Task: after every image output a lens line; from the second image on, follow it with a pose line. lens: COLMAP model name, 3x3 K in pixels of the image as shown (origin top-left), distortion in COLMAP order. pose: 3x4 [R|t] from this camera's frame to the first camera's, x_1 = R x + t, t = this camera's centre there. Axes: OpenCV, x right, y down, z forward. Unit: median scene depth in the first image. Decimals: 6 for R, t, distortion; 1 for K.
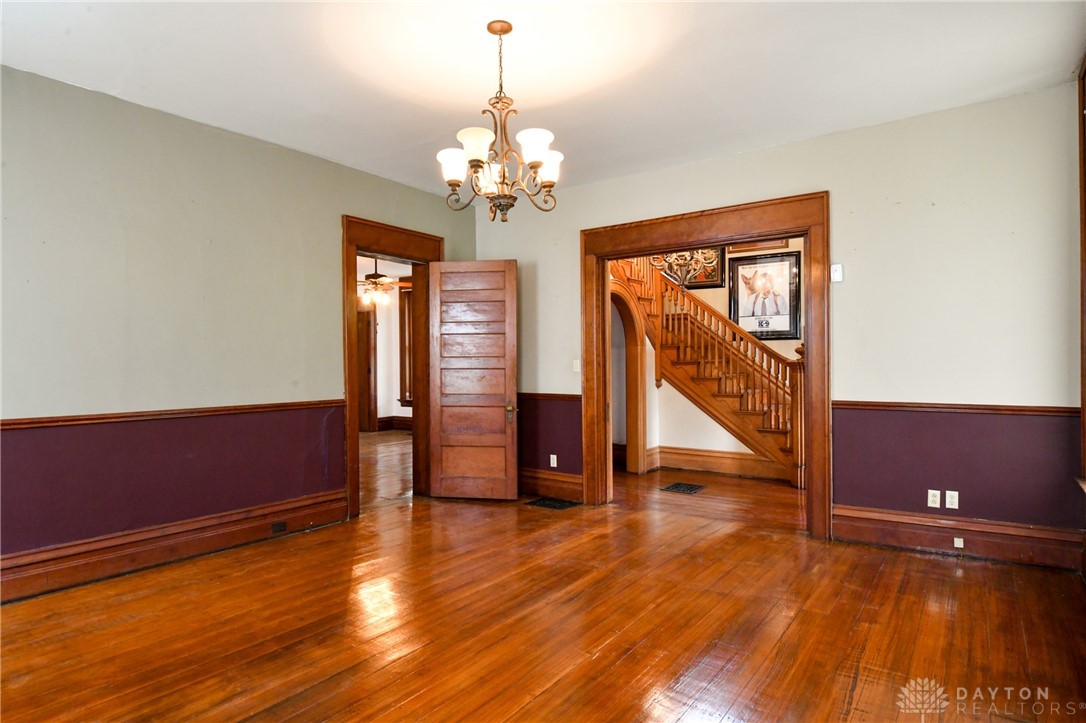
lens RADIAL K [[610.3, 0, 542.1], [0, 610.3, 359.2], [0, 0, 1]] dist [0.002075, -0.002590]
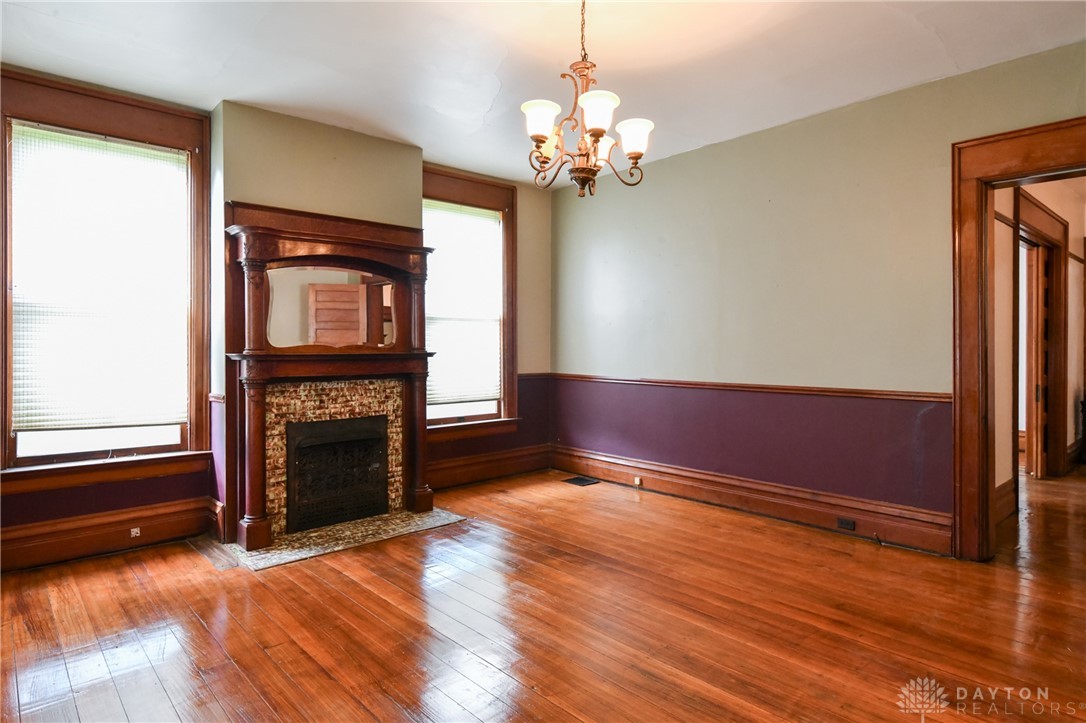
lens RADIAL K [[610.3, 0, 540.7], [0, 610.3, 354.3], [0, 0, 1]] dist [0.002075, -0.002590]
pose [[-0.206604, 0.015100, -0.978308, 0.708923], [0.009694, 0.999863, 0.013386, 0.004765], [0.978377, -0.006718, -0.206722, 0.940875]]
